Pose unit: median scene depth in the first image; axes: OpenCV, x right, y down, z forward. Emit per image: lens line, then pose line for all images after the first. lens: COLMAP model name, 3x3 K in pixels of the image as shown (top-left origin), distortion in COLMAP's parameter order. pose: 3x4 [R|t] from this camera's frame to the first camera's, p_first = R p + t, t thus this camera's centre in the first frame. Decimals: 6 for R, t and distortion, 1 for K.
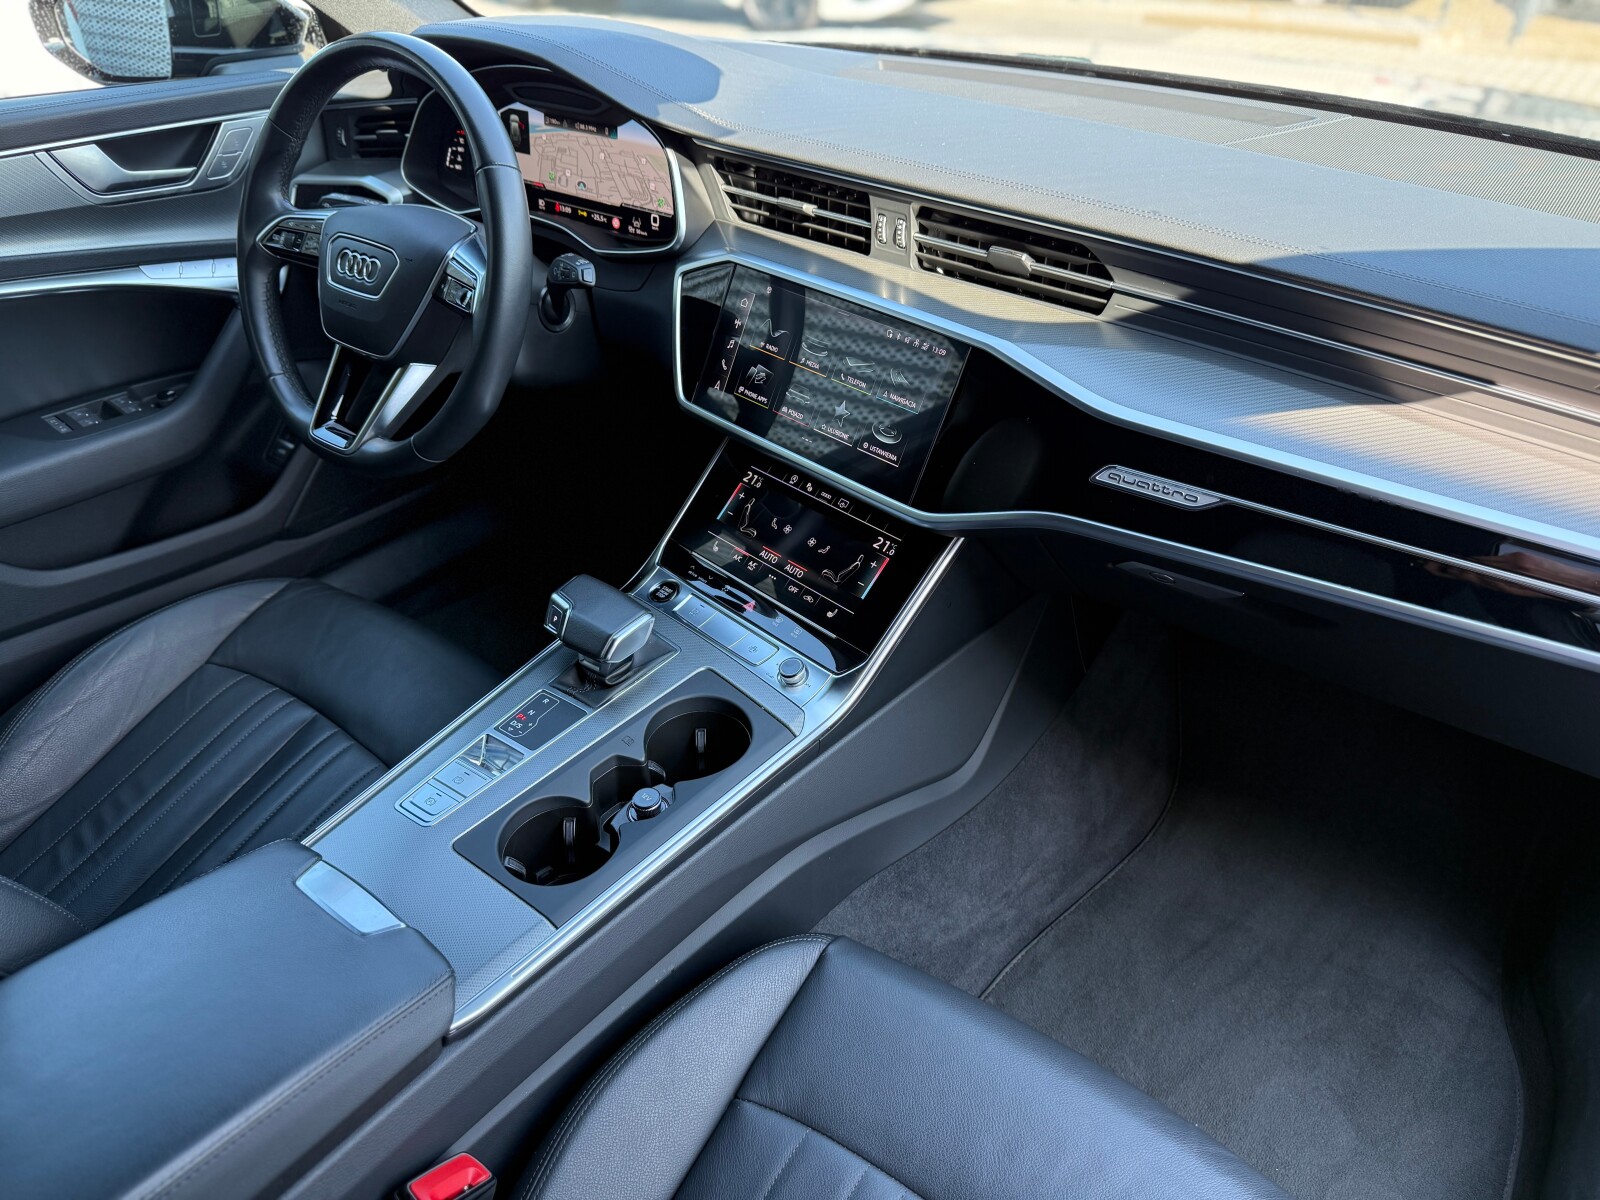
lens RADIAL K [[1128.2, 0, 795.7], [0, 1128.2, 624.2], [0, 0, 1]] dist [0.088971, -0.169585]
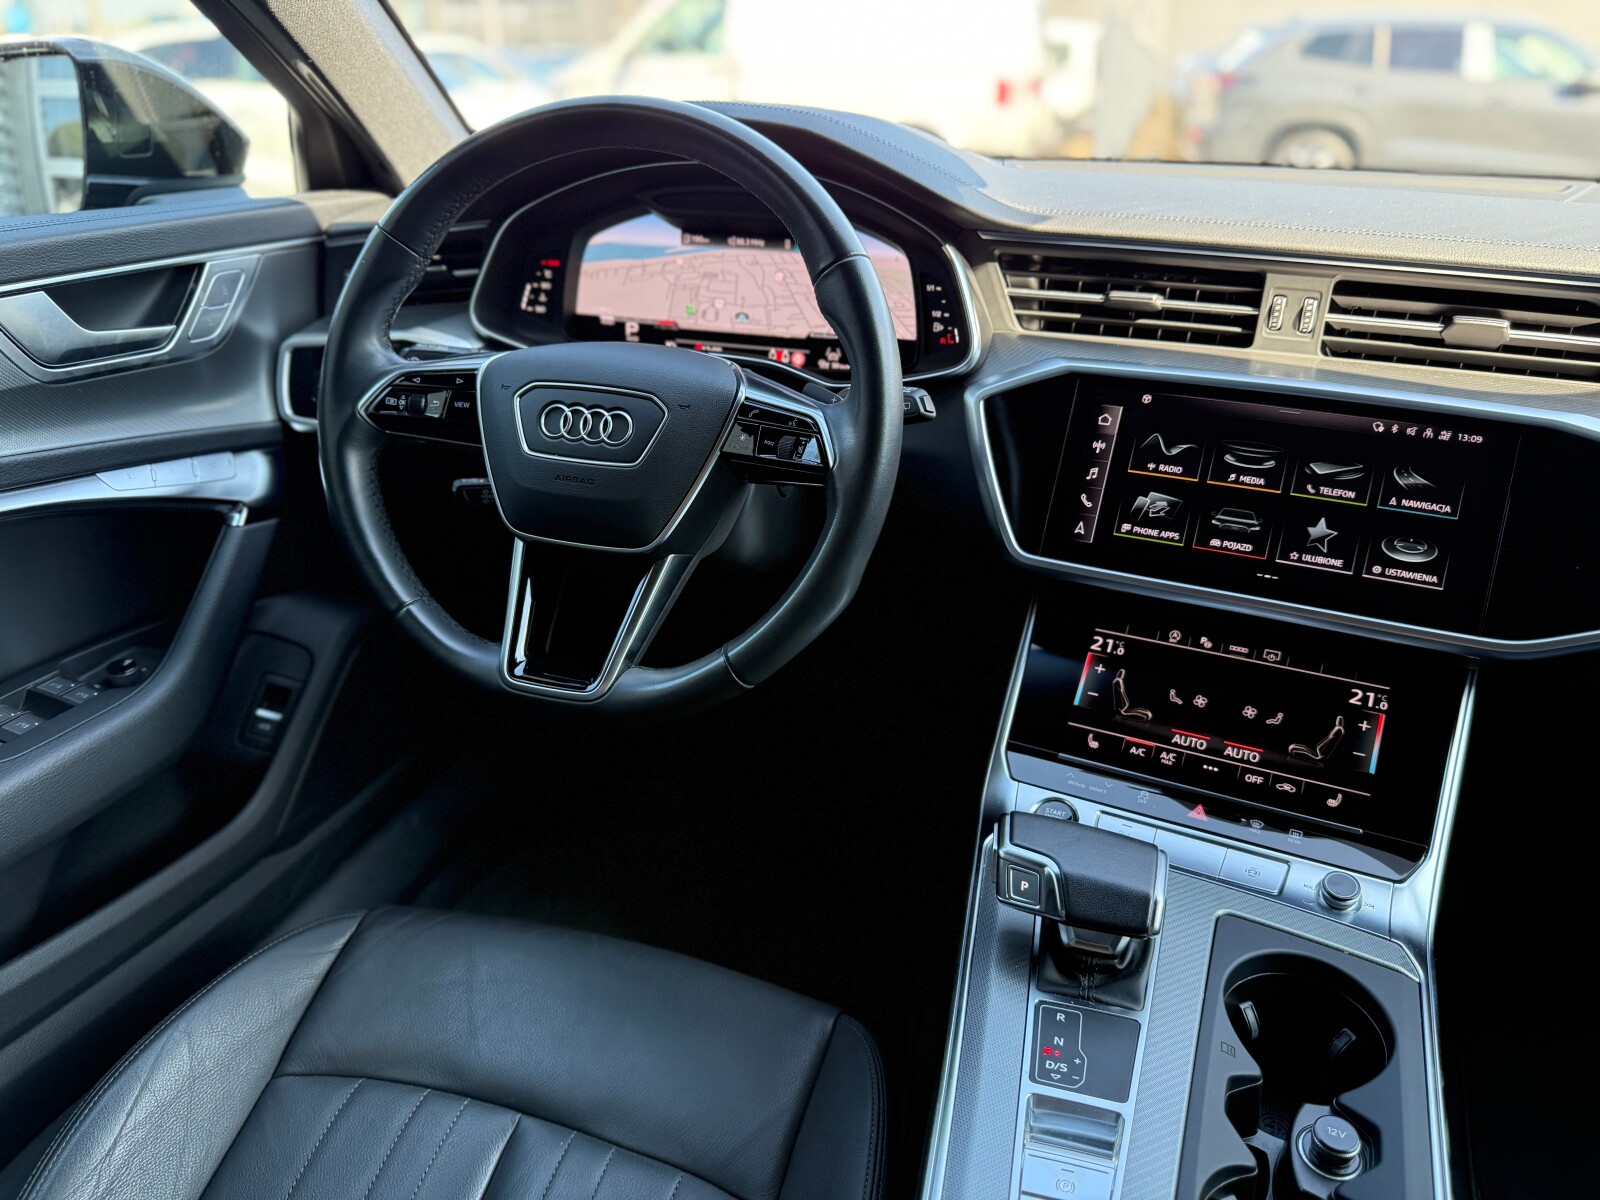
lens RADIAL K [[1134.4, 0, 800.2], [0, 1134.4, 602.3], [0, 0, 1]] dist [0.111016, -0.255258]
pose [[0.942628, -0.134861, 0.305393, -0.491832], [0.187794, 0.970522, -0.151066, -0.084611], [-0.276018, 0.199750, 0.940167, 0.351553]]
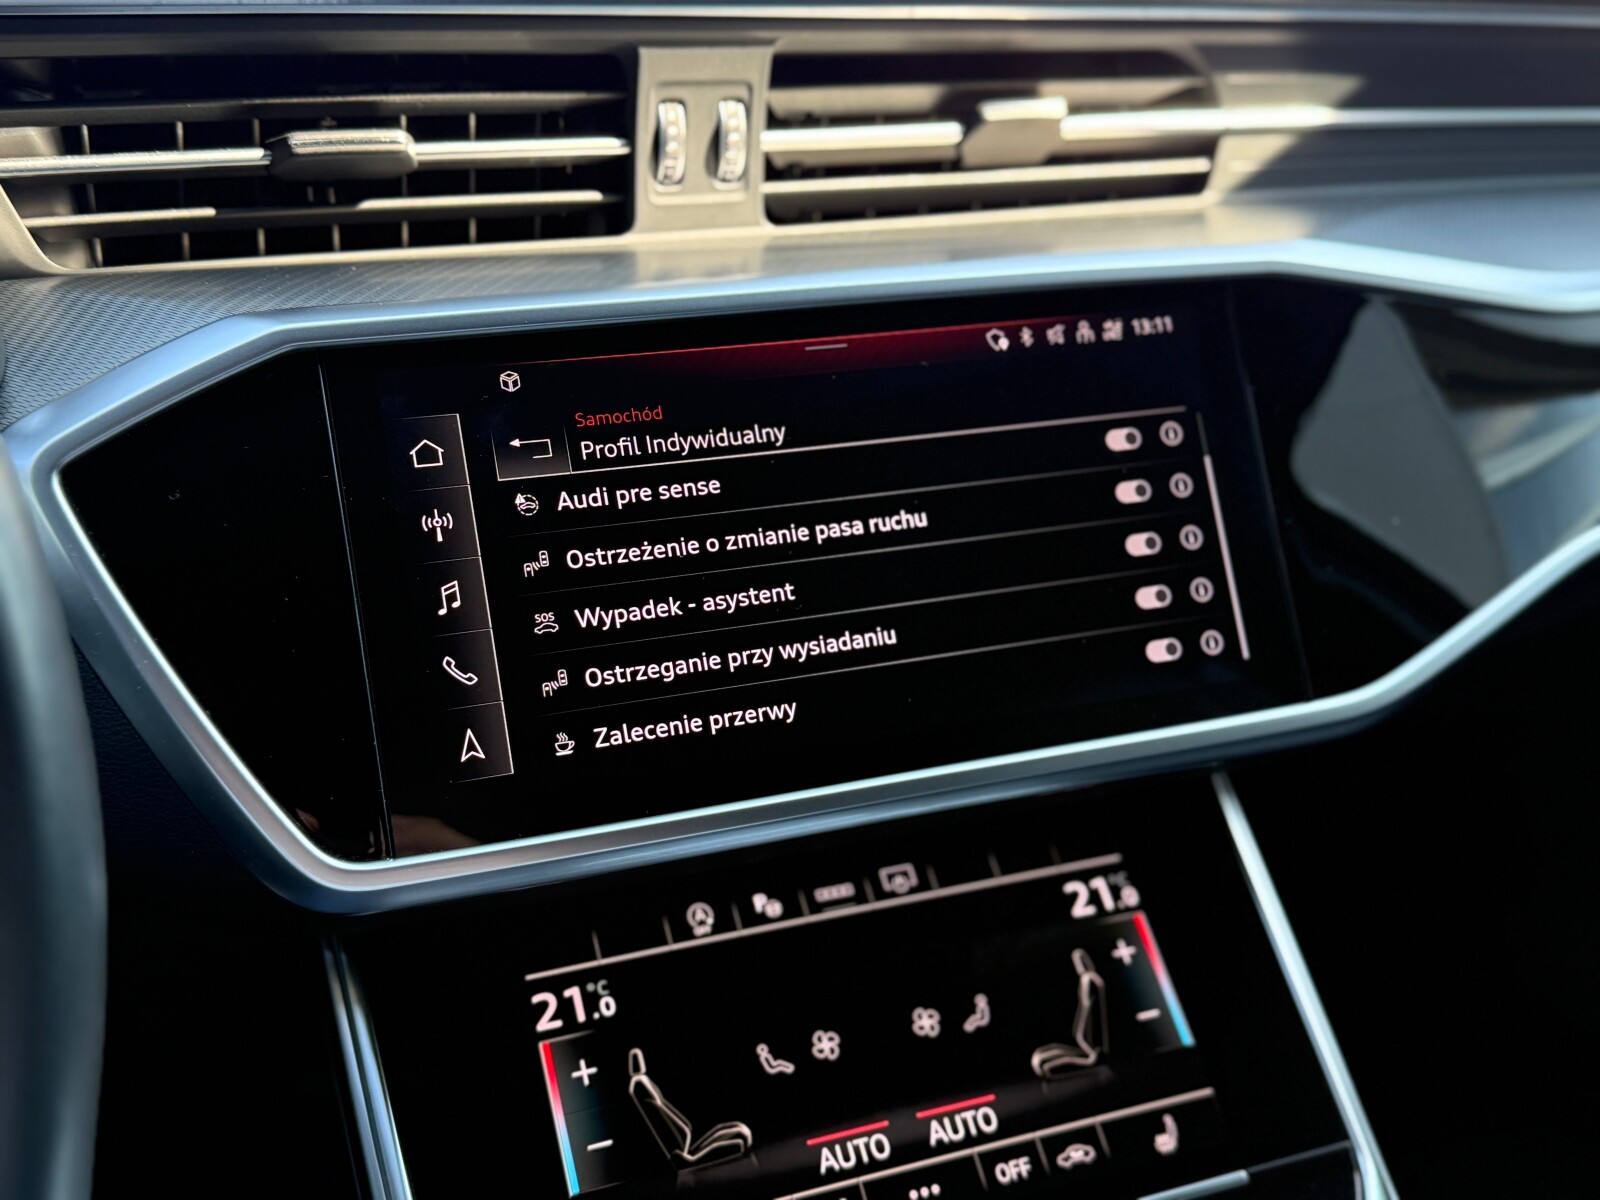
lens RADIAL K [[1713.6, 0, 795.2], [0, 1713.6, 610.1], [0, 0, 1]] dist [0.205228, -0.538233]
pose [[0.396901, -0.320982, 0.859907, -0.396934], [0.536835, 0.841088, 0.066174, -0.228140], [-0.744498, 0.435364, 0.506143, 0.723004]]
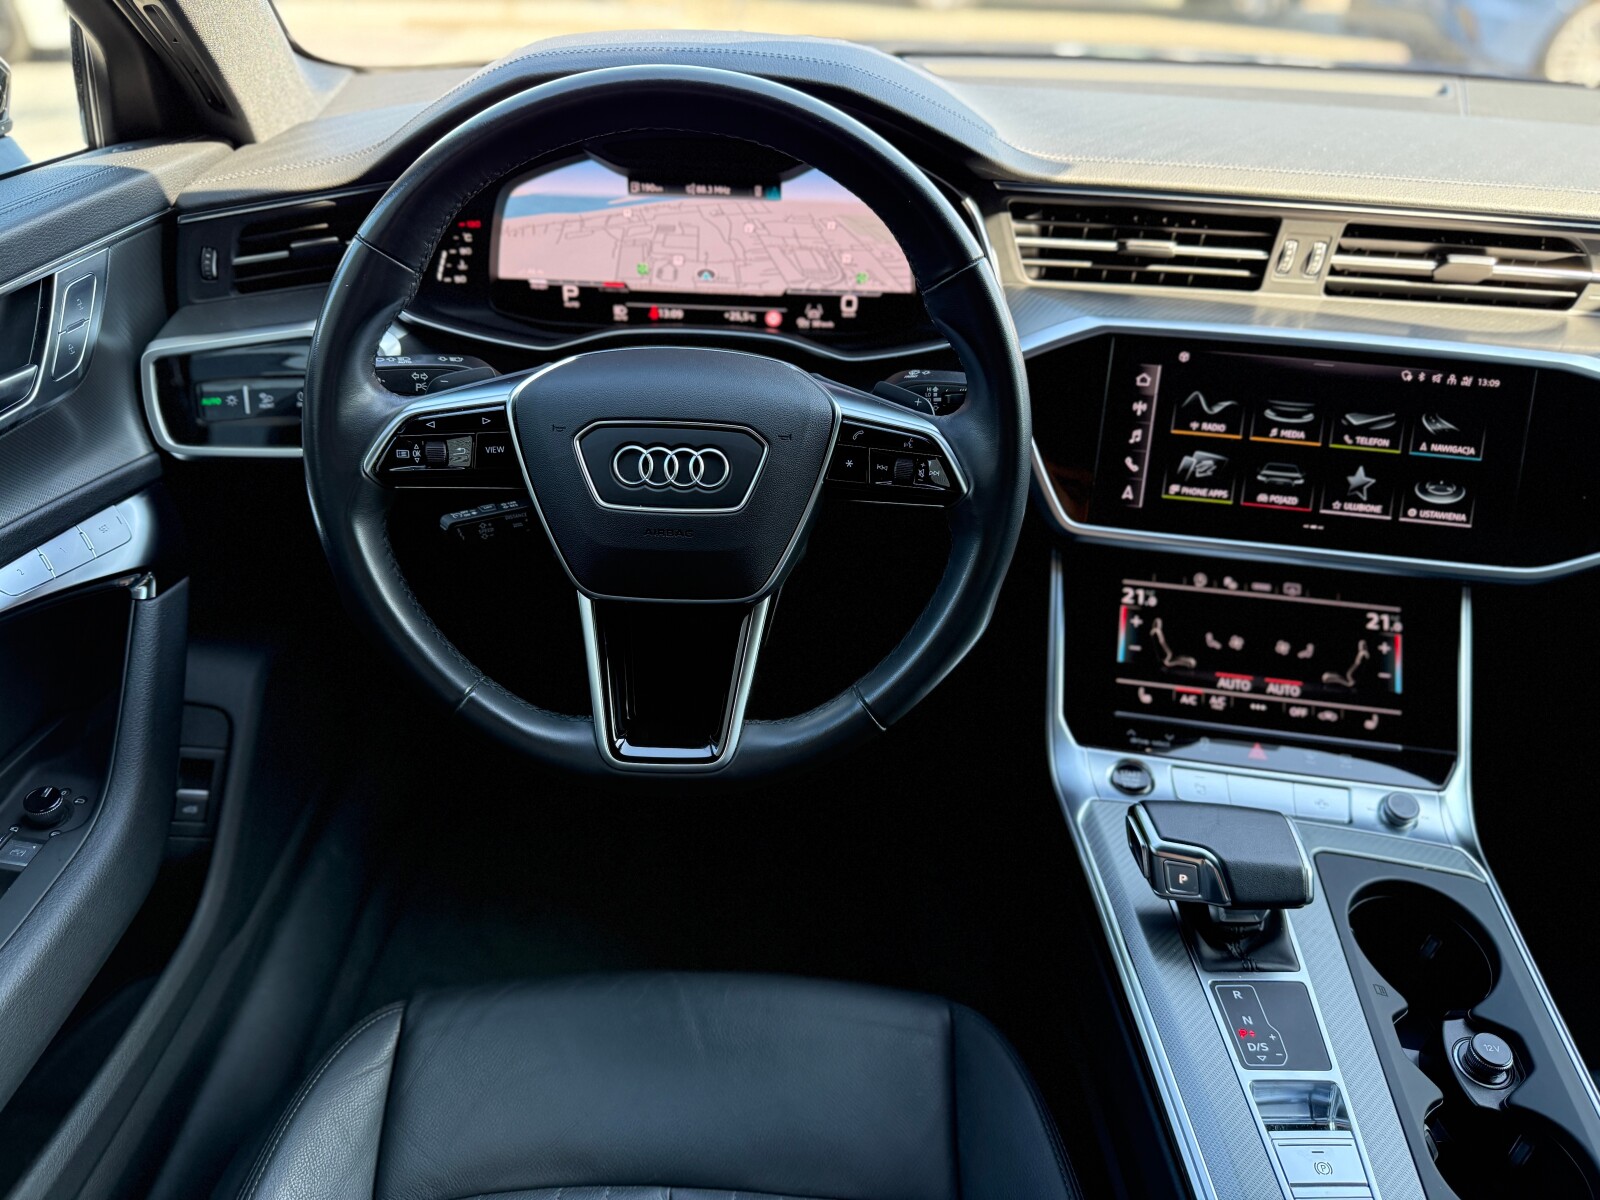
lens RADIAL K [[1142.1, 0, 800.0], [0, 1142.1, 600.0], [0, 0, 1]] dist [0.060086, -0.138885]
pose [[0.799012, -0.312666, 0.513633, -0.664288], [0.326403, 0.942908, 0.066225, -0.269659], [-0.505015, 0.114737, 0.855450, 0.476655]]
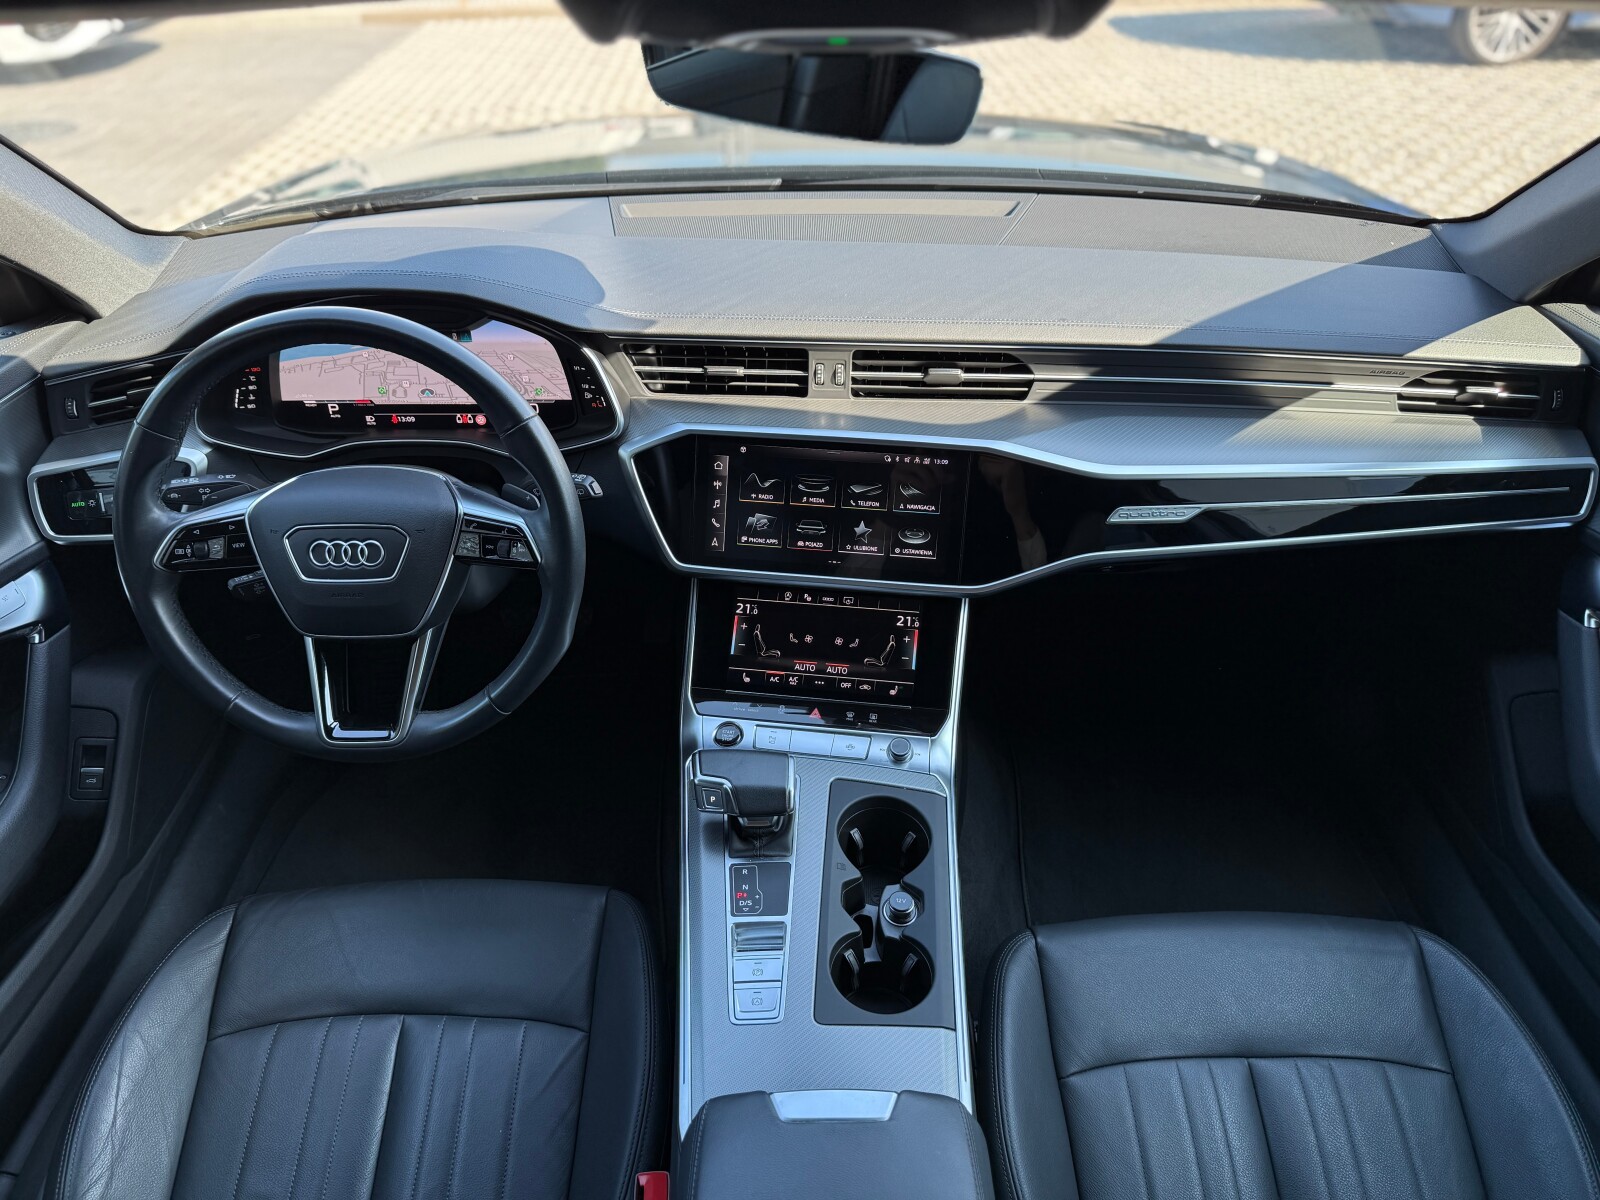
lens RADIAL K [[1104.7, 0, 804.4], [0, 1104.7, 610.4], [0, 0, 1]] dist [0.097253, -0.151528]
pose [[0.789235, -0.365815, 0.493242, -0.563008], [0.361316, 0.926086, 0.108696, -0.238739], [-0.496547, 0.092429, 0.863075, 0.036024]]
